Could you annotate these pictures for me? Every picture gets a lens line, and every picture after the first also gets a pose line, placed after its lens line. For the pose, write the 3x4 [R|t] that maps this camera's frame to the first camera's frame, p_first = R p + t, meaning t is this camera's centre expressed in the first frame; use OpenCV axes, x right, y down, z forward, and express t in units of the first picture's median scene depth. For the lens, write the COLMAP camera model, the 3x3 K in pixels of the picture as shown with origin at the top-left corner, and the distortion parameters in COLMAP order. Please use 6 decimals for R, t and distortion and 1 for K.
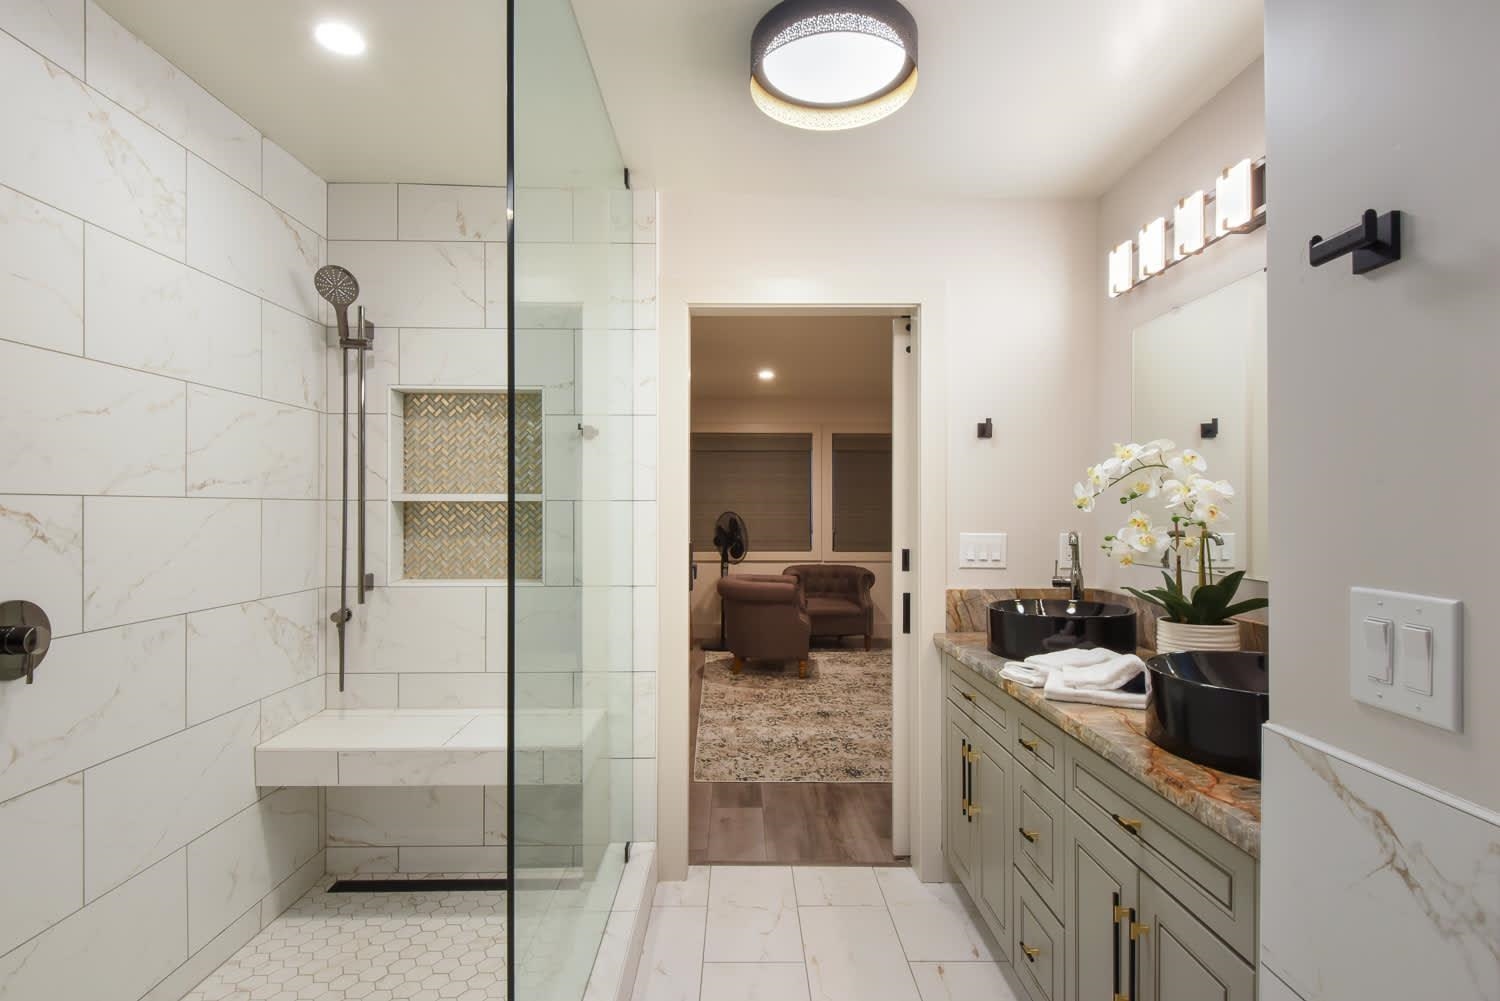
lens RADIAL K [[732.8, 0, 750.0], [0, 732.8, 500.5], [0, 0, 1]] dist [-0.045986, -0.000232]
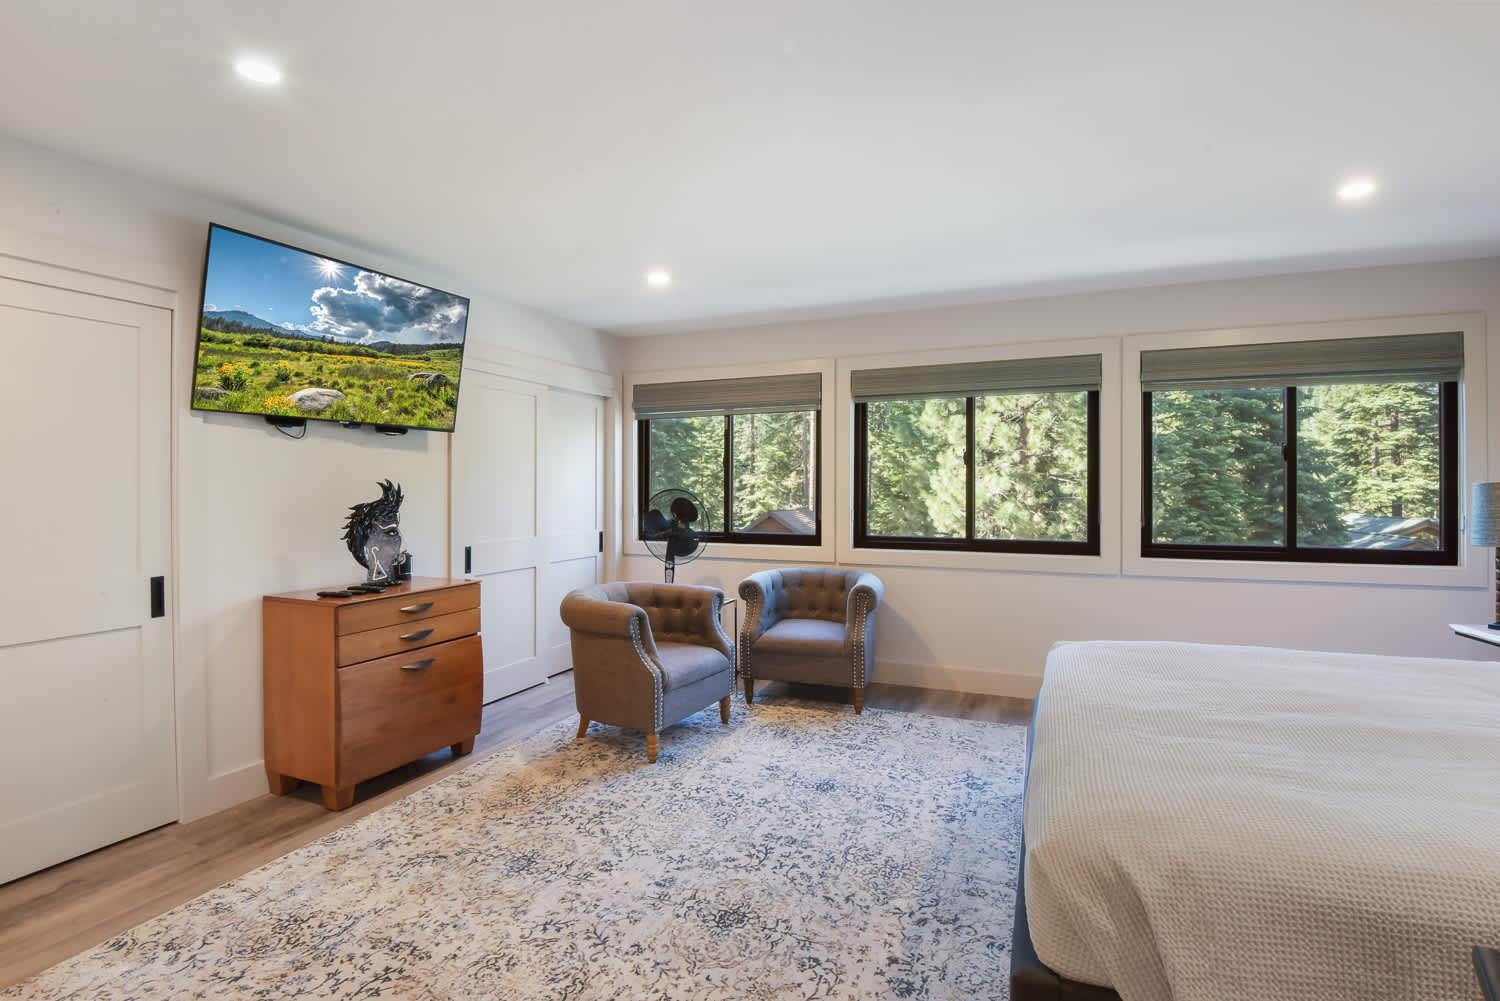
lens RADIAL K [[713.9, 0, 753.5], [0, 713.9, 485.8], [0, 0, 1]] dist [0.016572, -0.022416]
pose [[0.904027, 0.000543, -0.427474, 0.487775], [0.003559, 0.999955, 0.008798, 0.008843], [0.427460, -0.009475, 0.903985, 0.600982]]
